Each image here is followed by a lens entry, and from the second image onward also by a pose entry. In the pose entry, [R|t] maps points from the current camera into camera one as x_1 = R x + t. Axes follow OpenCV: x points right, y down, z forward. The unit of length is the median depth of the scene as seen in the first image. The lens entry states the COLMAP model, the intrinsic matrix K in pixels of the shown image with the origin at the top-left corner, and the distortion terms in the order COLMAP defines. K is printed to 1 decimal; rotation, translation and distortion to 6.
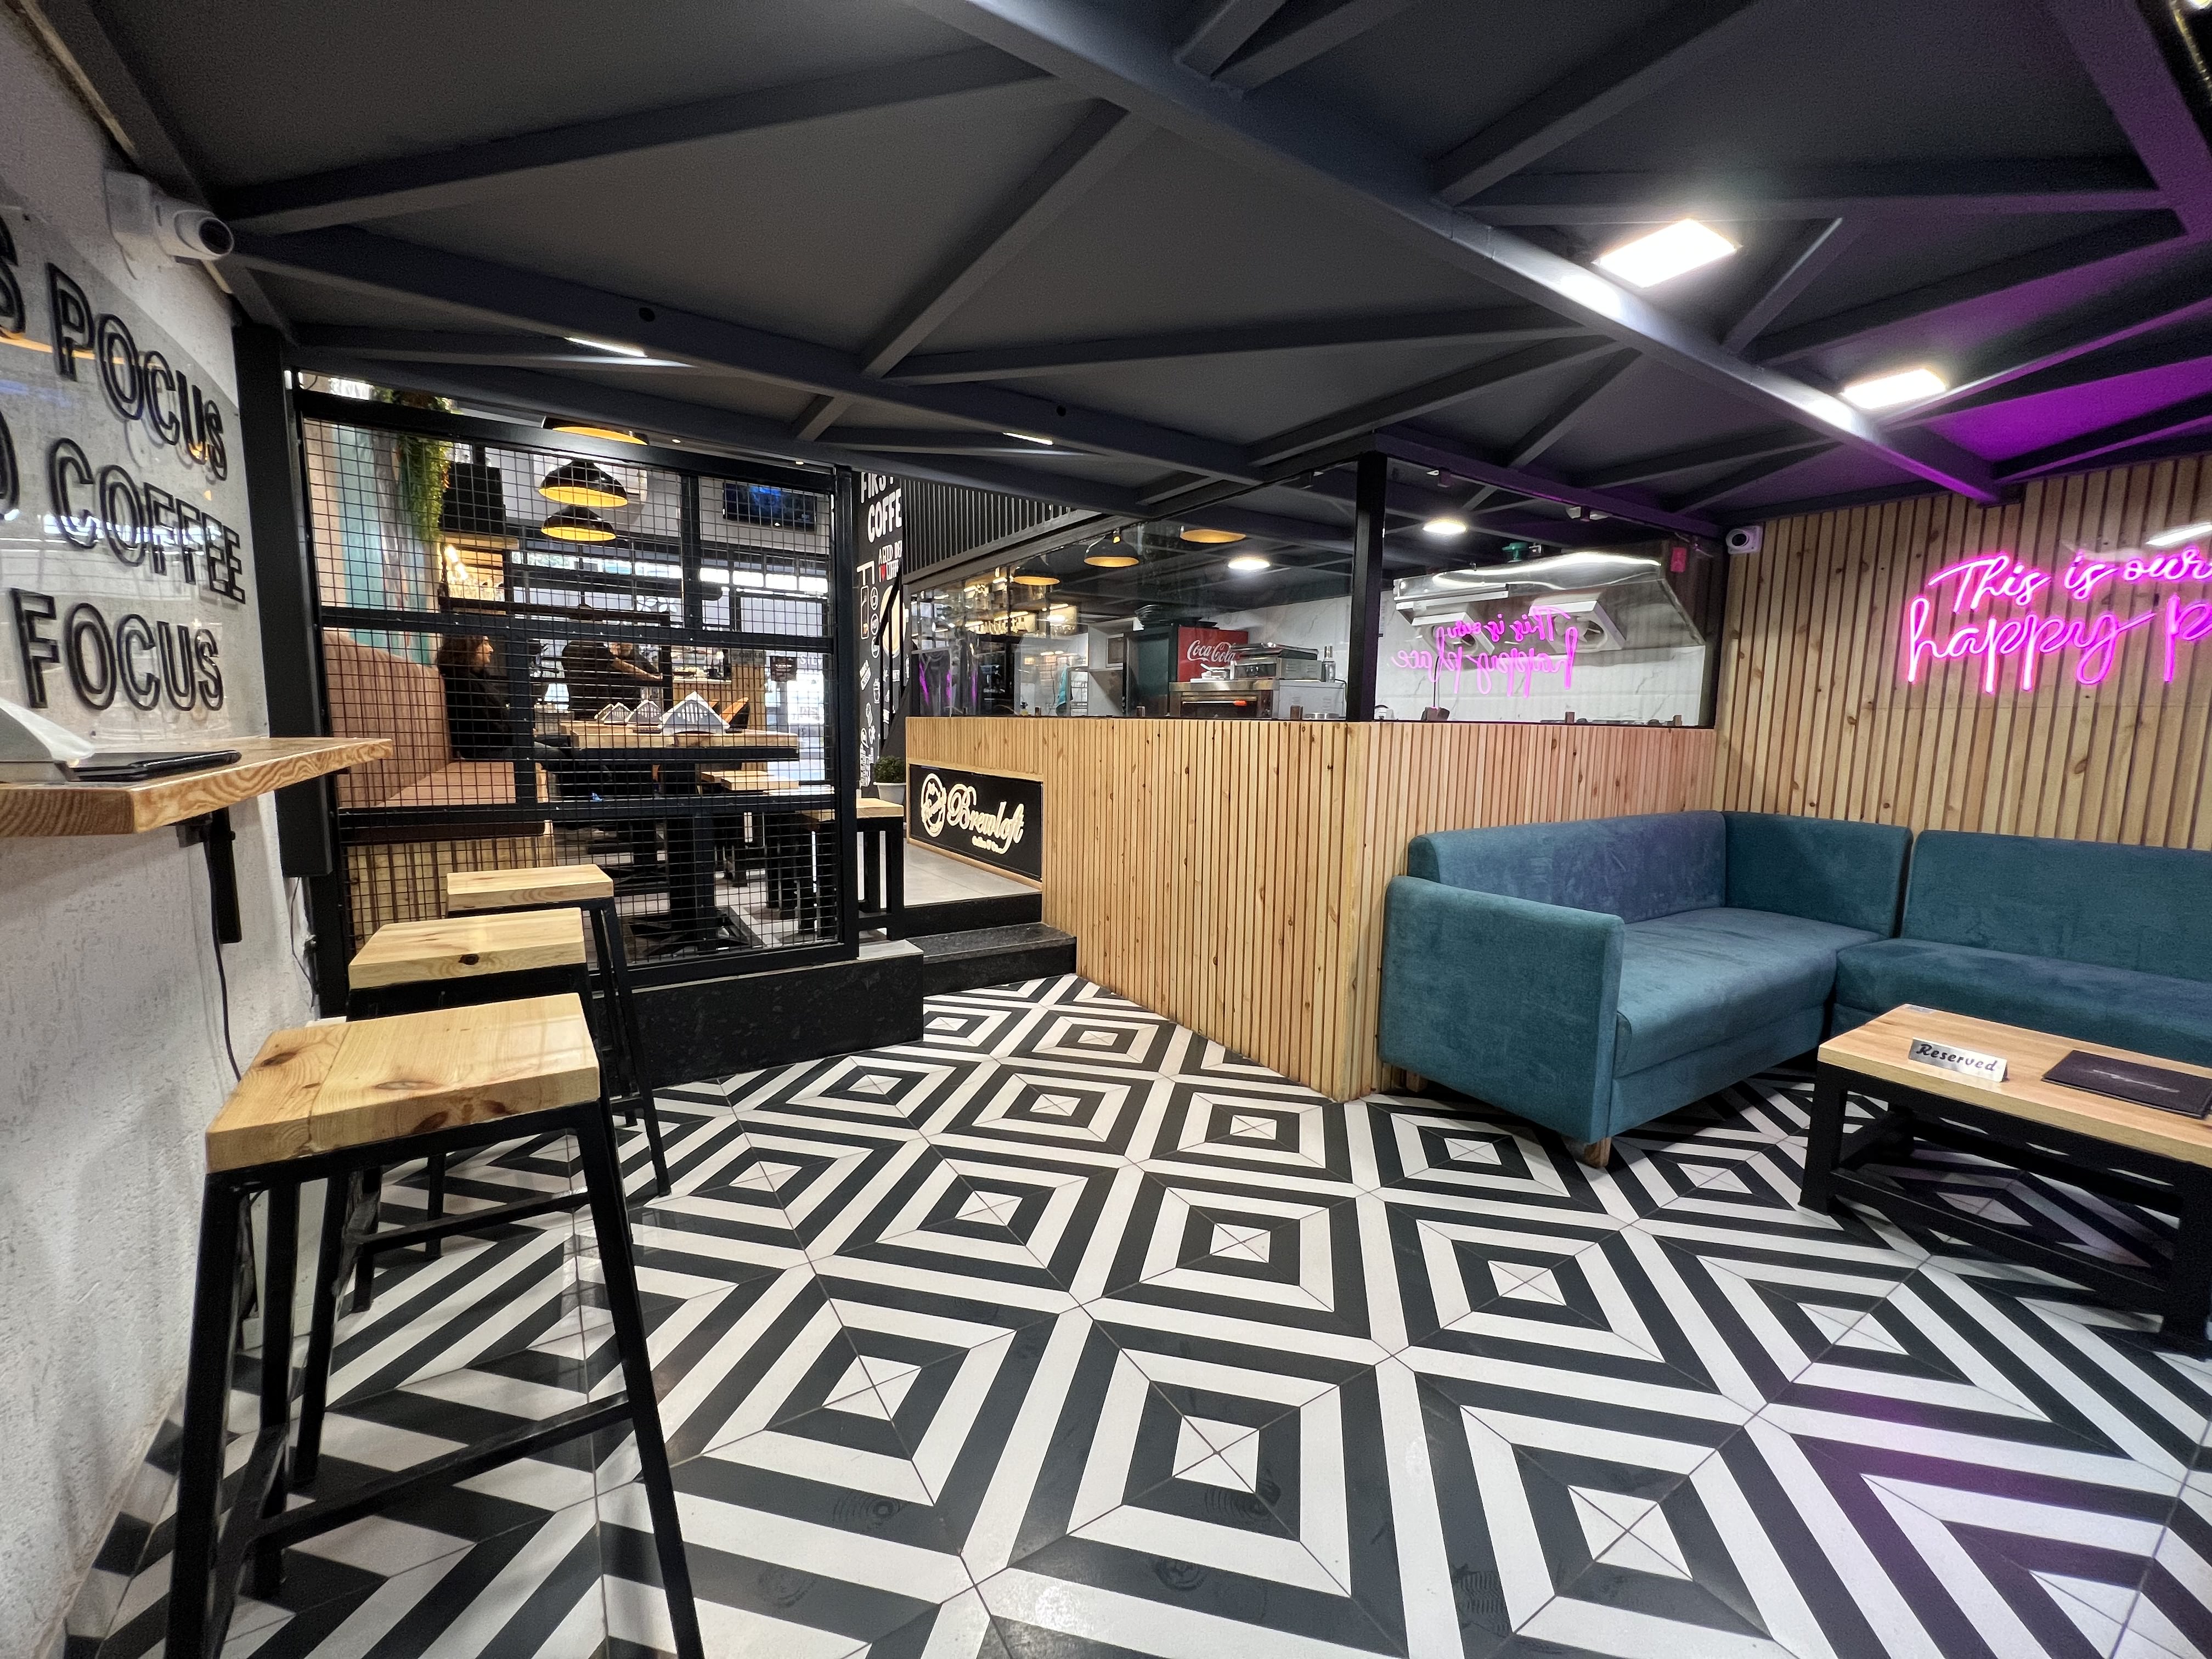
lens RADIAL K [[881.7, 0, 1106.0], [0, 881.7, 829.5], [0, 0, 1]] dist [-0.000300, -0.000024]
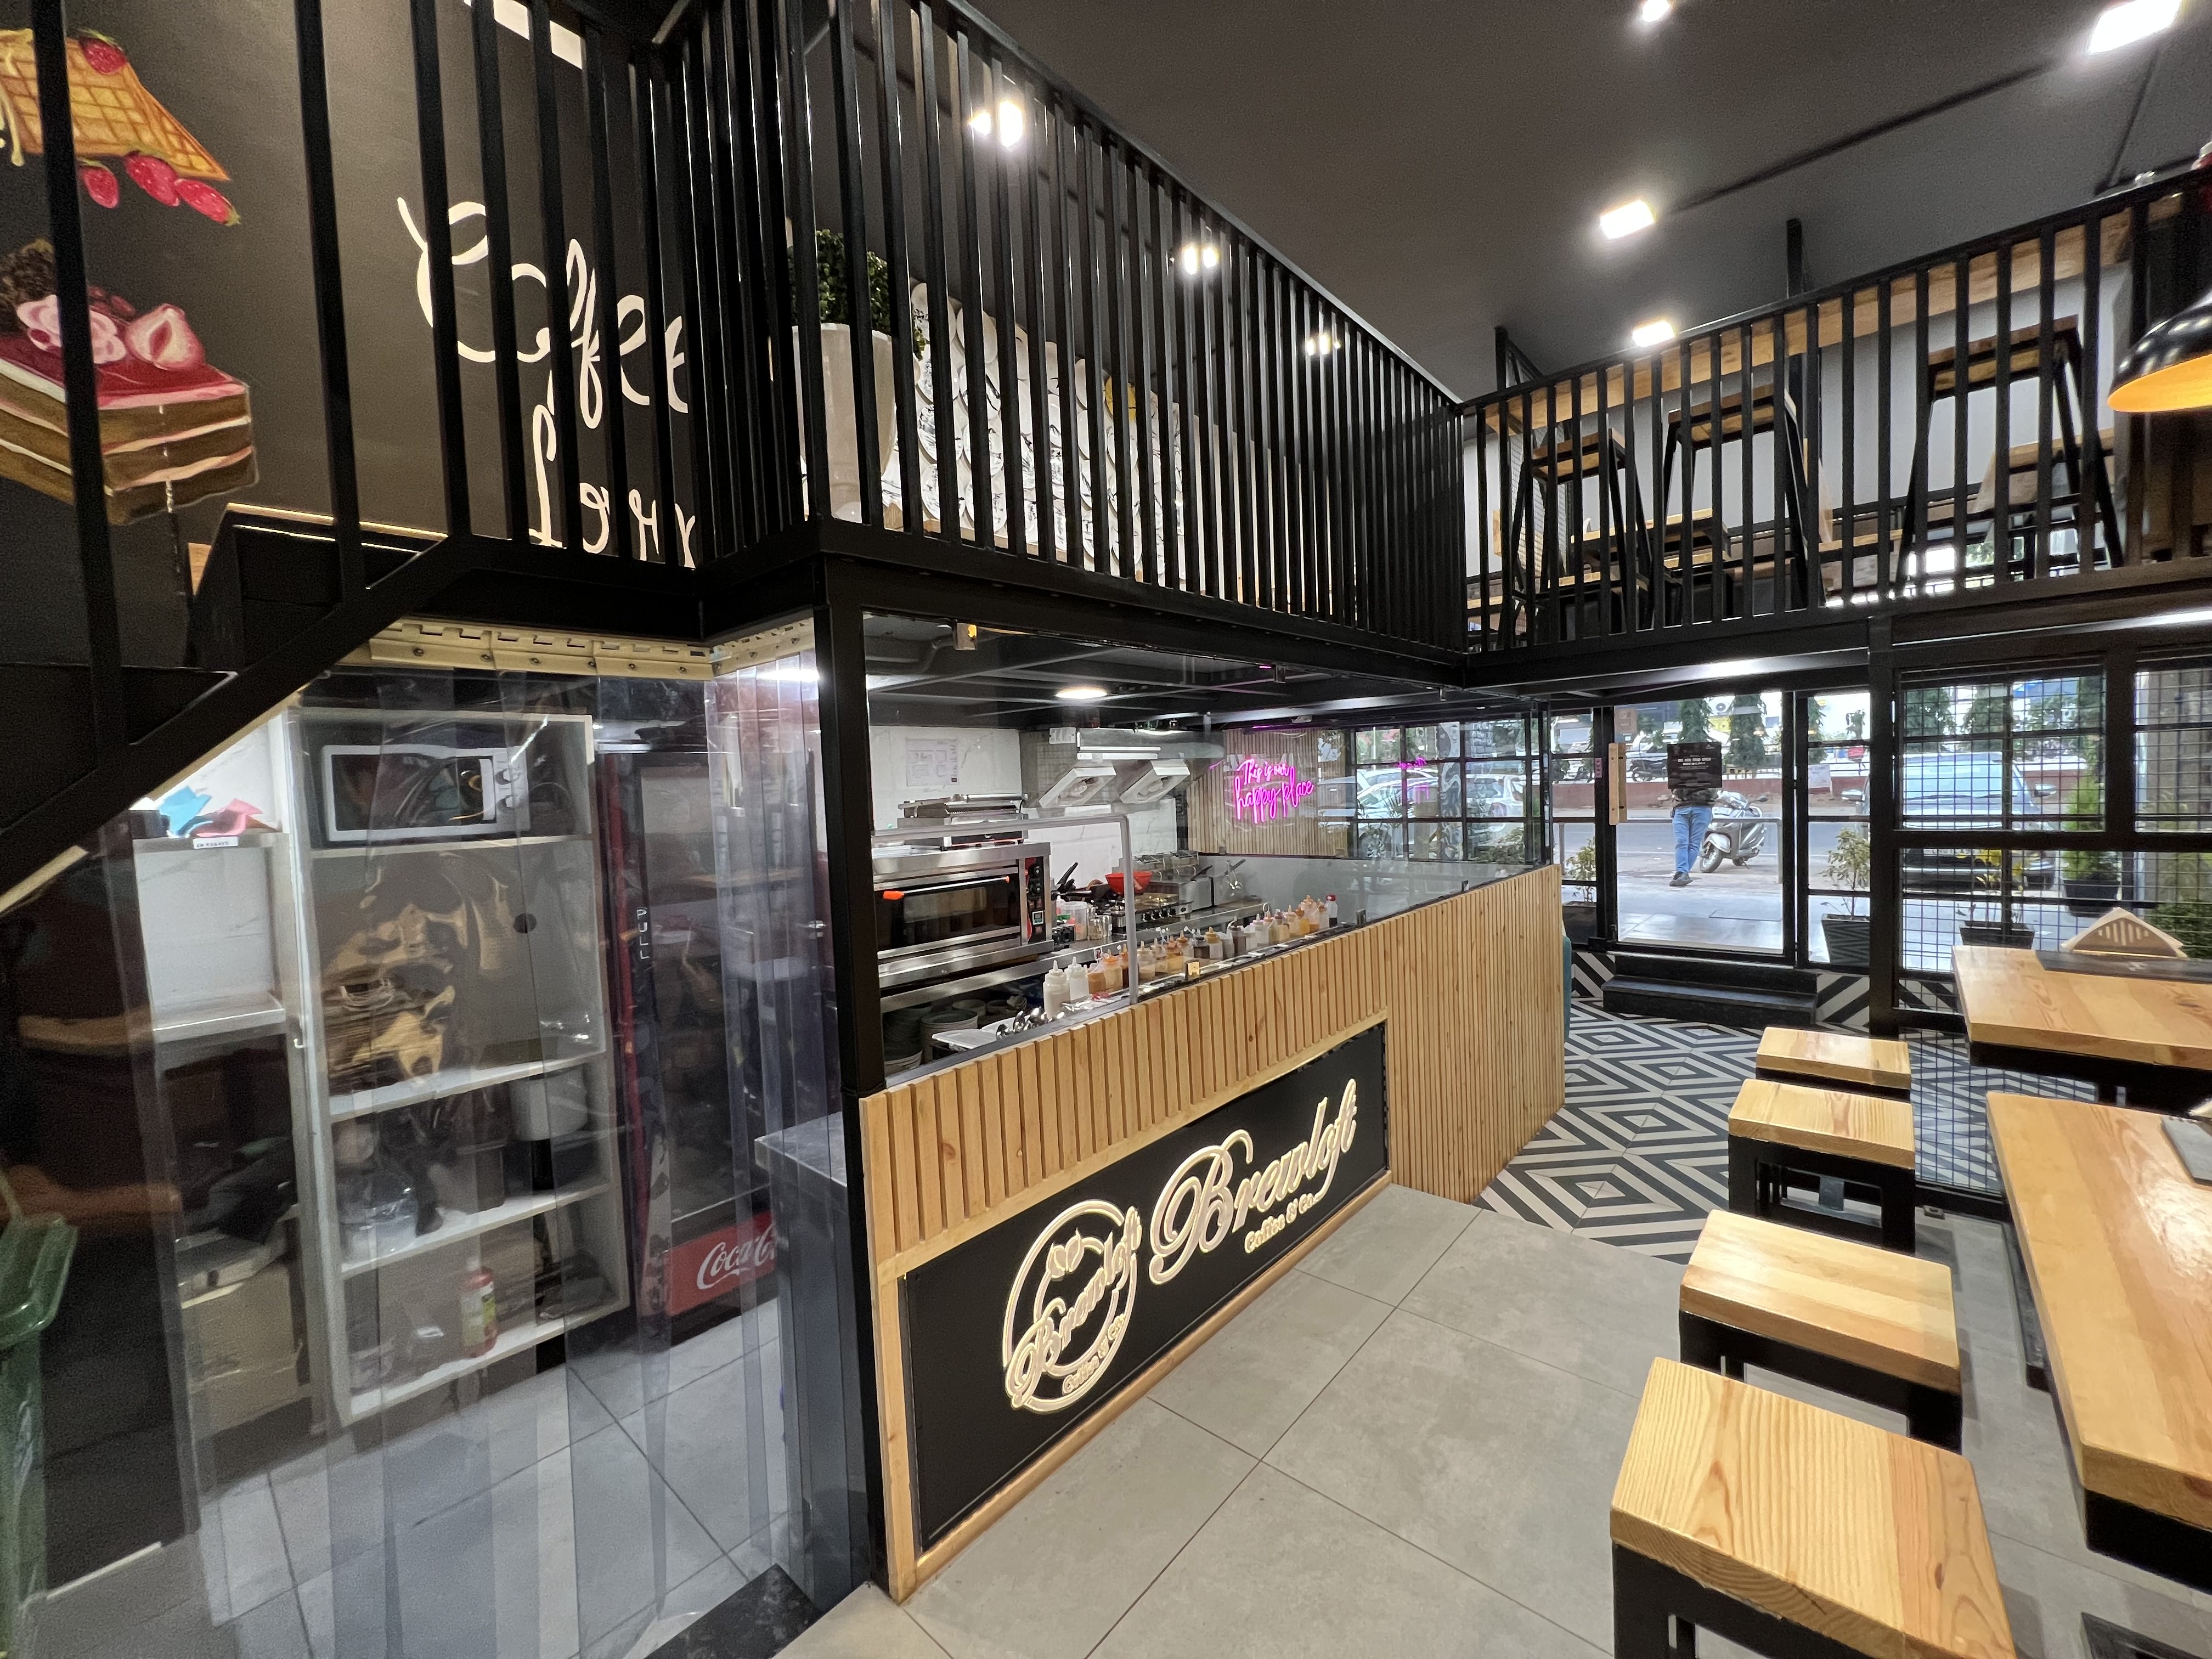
lens RADIAL K [[881.7, 0, 1106.0], [0, 881.7, 829.5], [0, 0, 1]] dist [-0.000300, -0.000024]
pose [[-0.275671, -0.042751, 0.960301, -0.588794], [0.160527, 0.982934, 0.089841, -0.262620], [-0.947754, 0.178920, -0.264104, 1.237035]]
